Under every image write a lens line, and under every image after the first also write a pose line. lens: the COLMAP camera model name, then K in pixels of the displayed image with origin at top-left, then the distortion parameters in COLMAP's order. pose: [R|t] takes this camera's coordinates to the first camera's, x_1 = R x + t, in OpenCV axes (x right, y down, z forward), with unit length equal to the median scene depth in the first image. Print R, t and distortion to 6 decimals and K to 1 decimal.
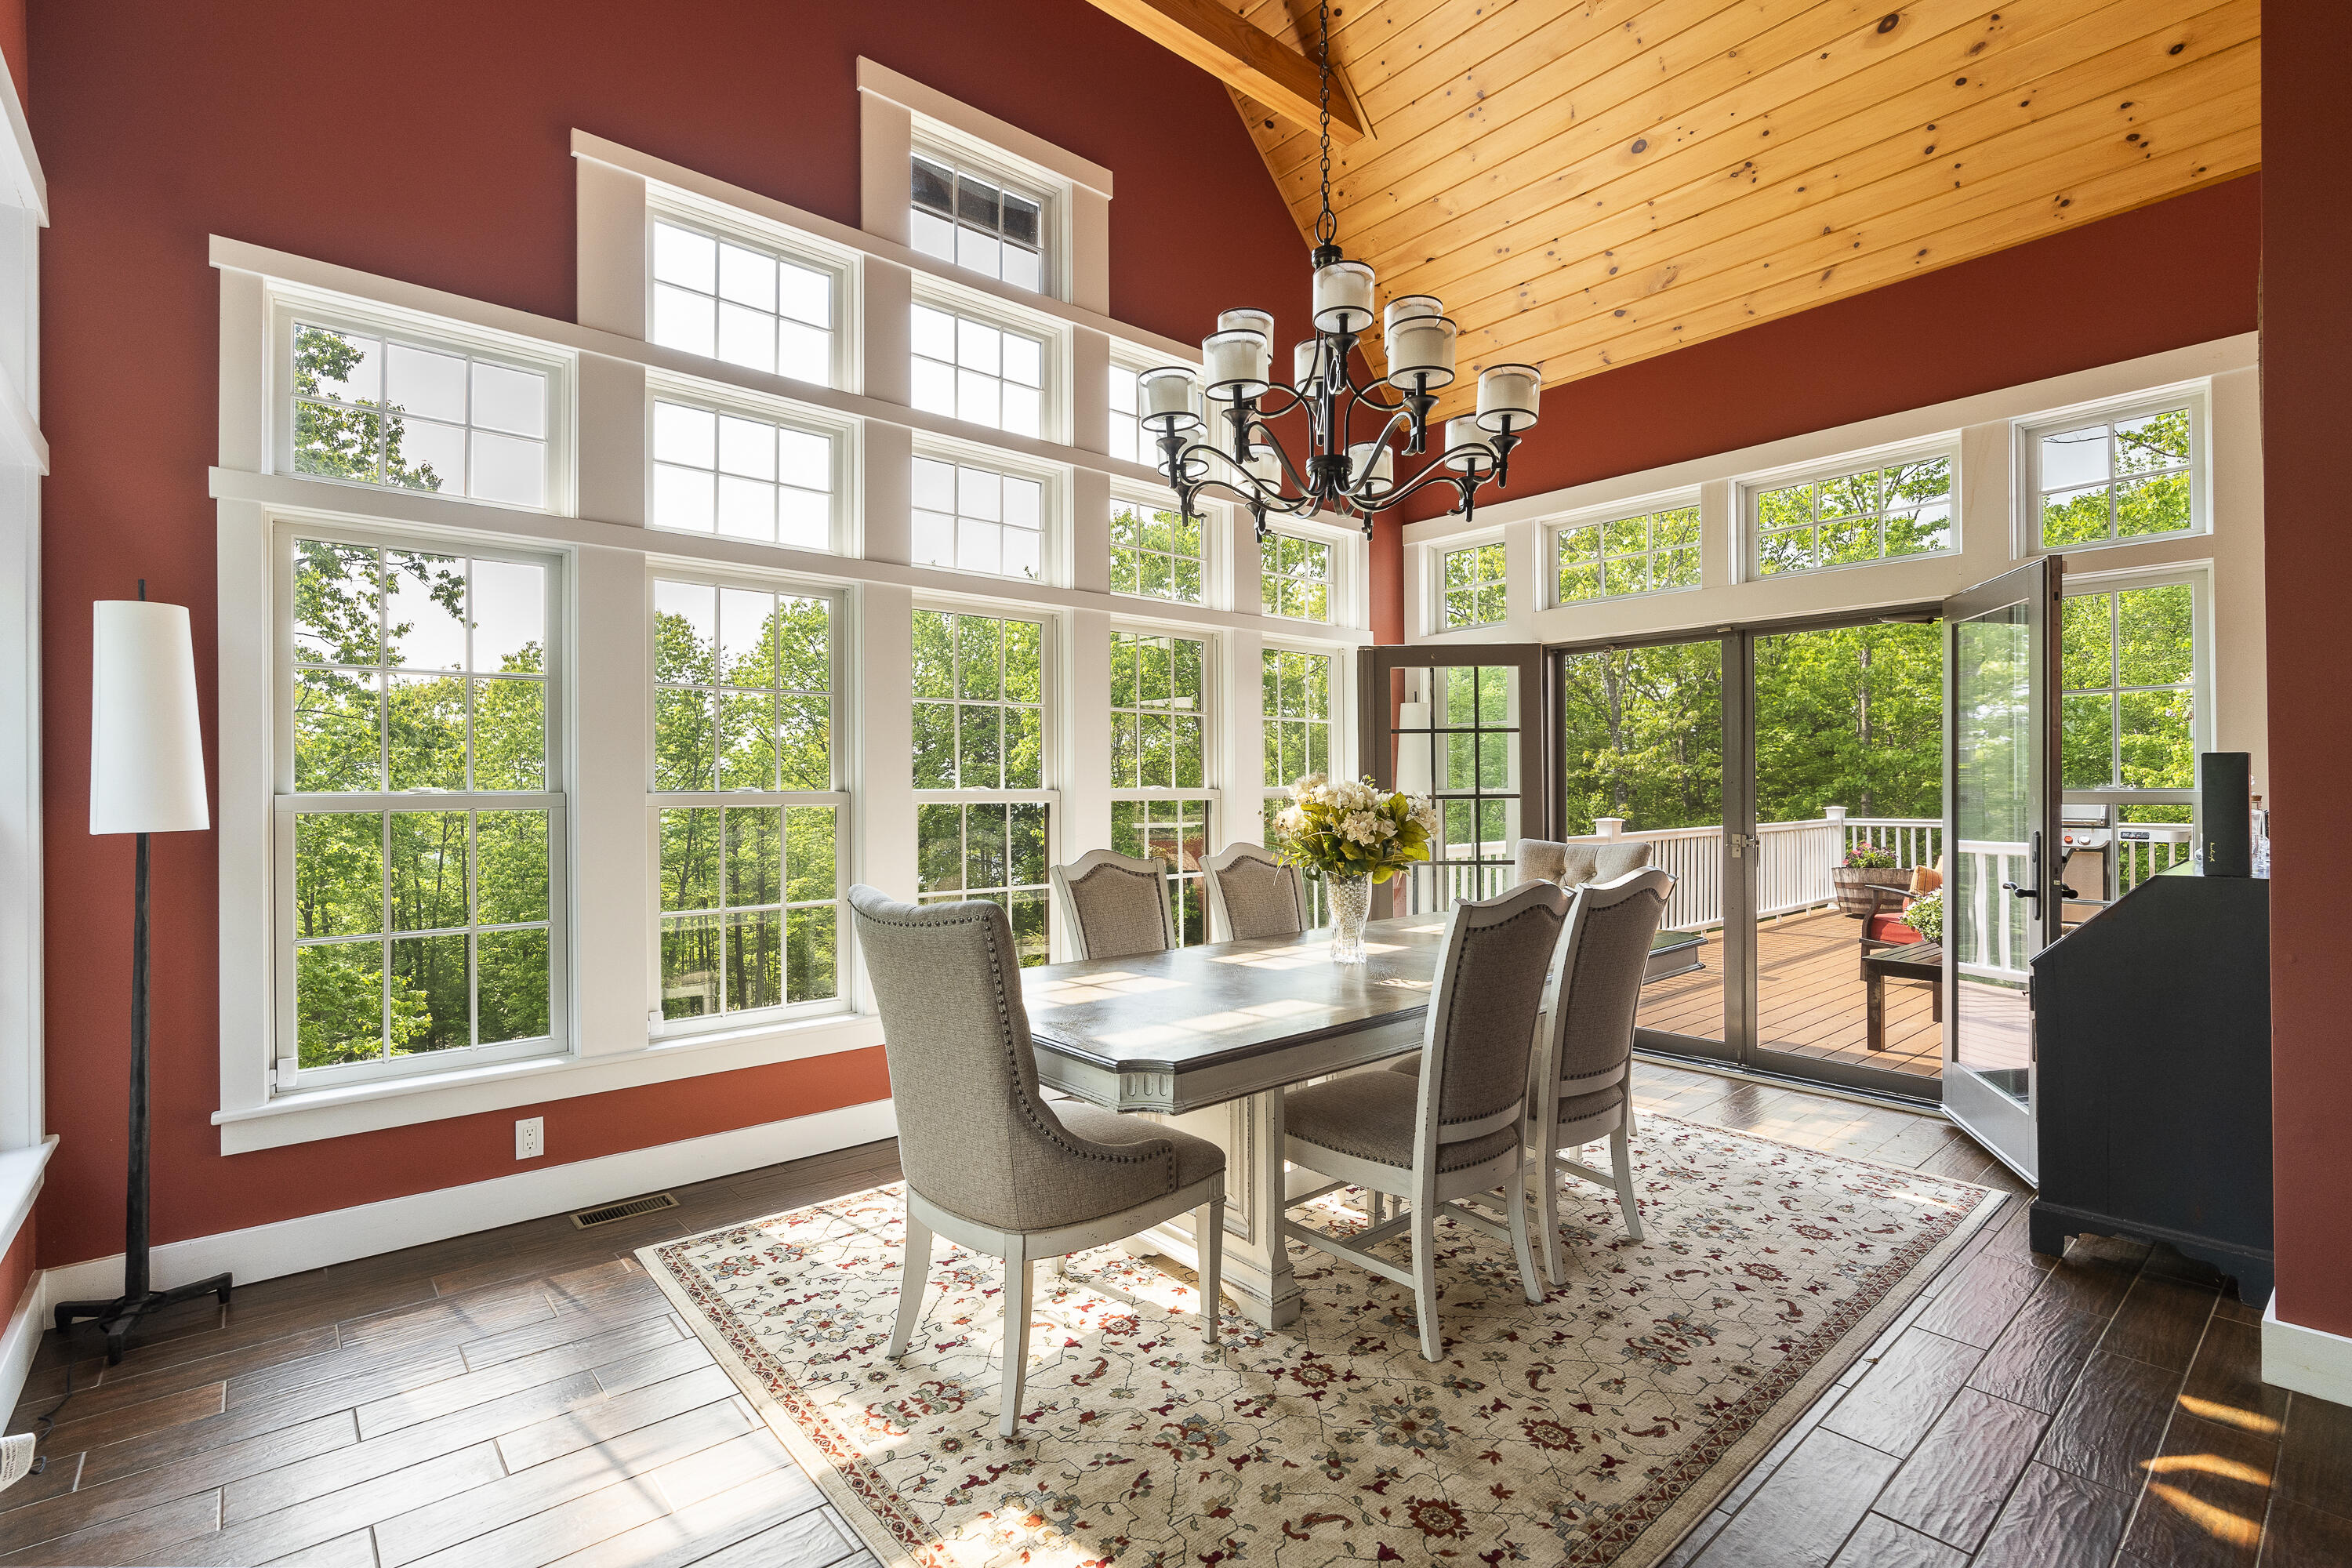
lens RADIAL K [[1068.9, 0, 1174.1], [0, 1068.9, 785.9], [0, 0, 1]] dist [-0.009131, 0.001809]
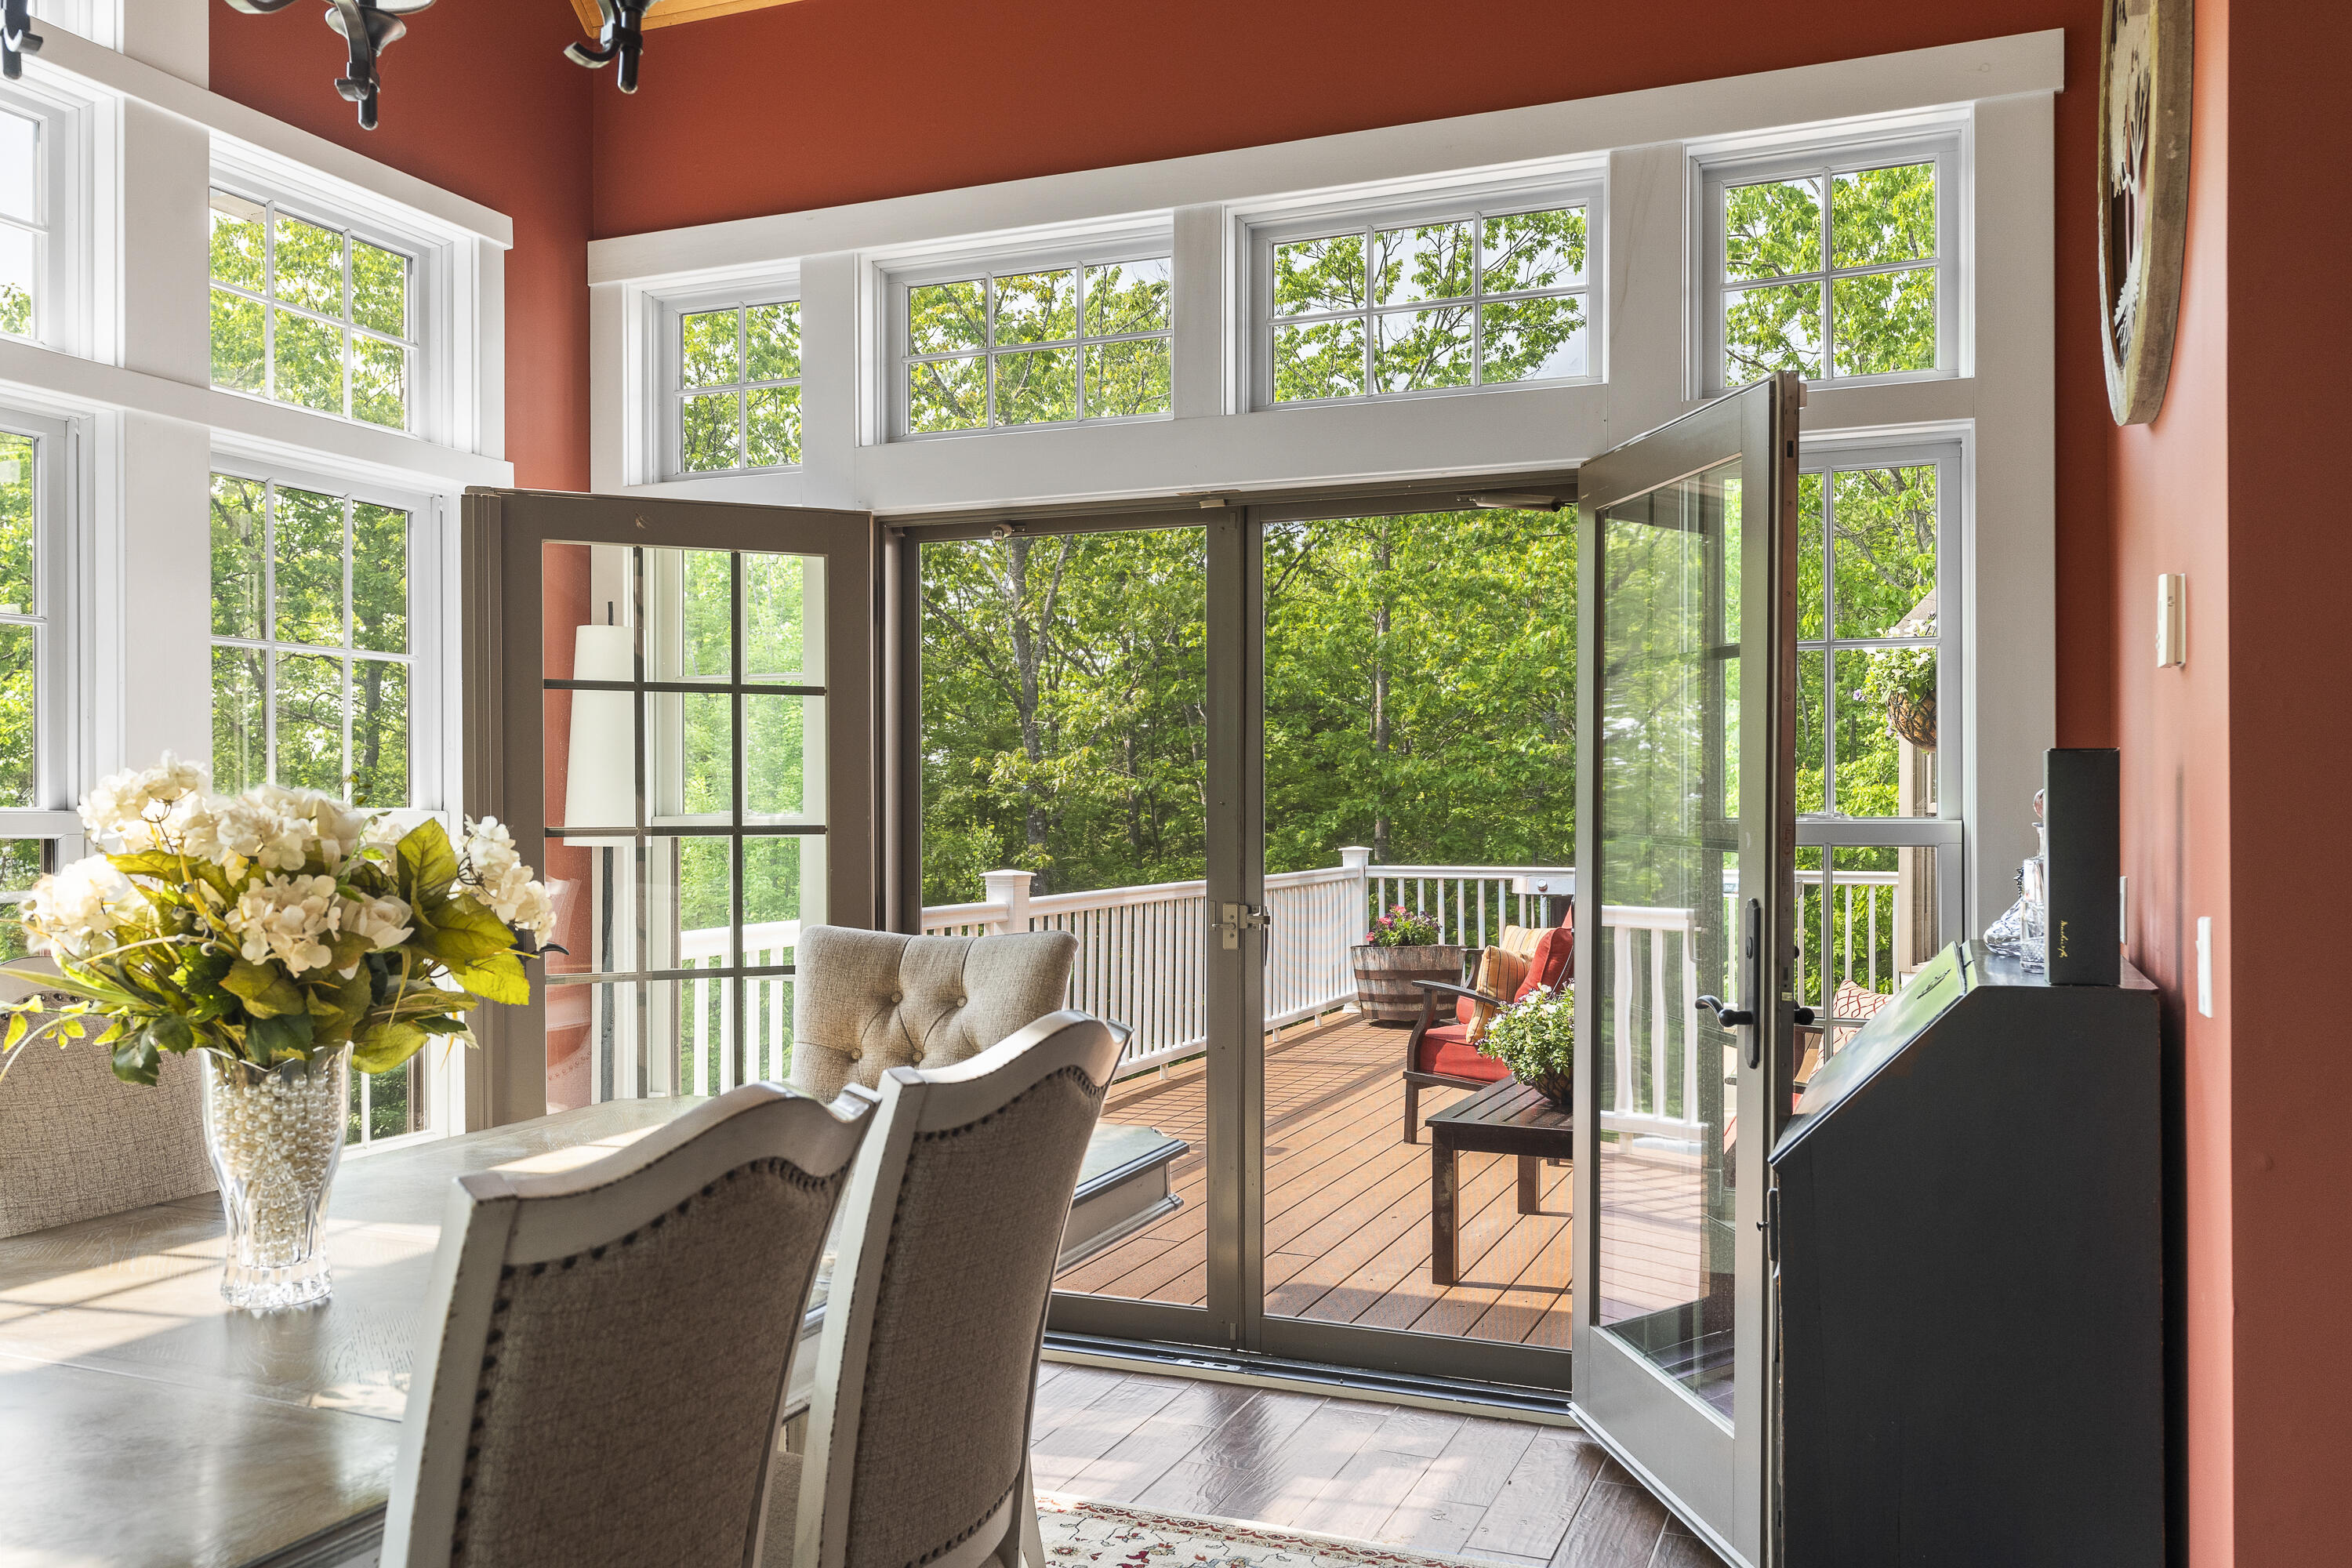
lens RADIAL K [[1852.8, 0, 1175.8], [0, 1852.8, 796.4], [0, 0, 1]] dist [0.006594, 0.001036]
pose [[0.891423, 0.009251, 0.453078, 0.088996], [-0.005670, 0.999941, -0.009261, 0.001577], [-0.453137, 0.005687, 0.891423, 0.194486]]
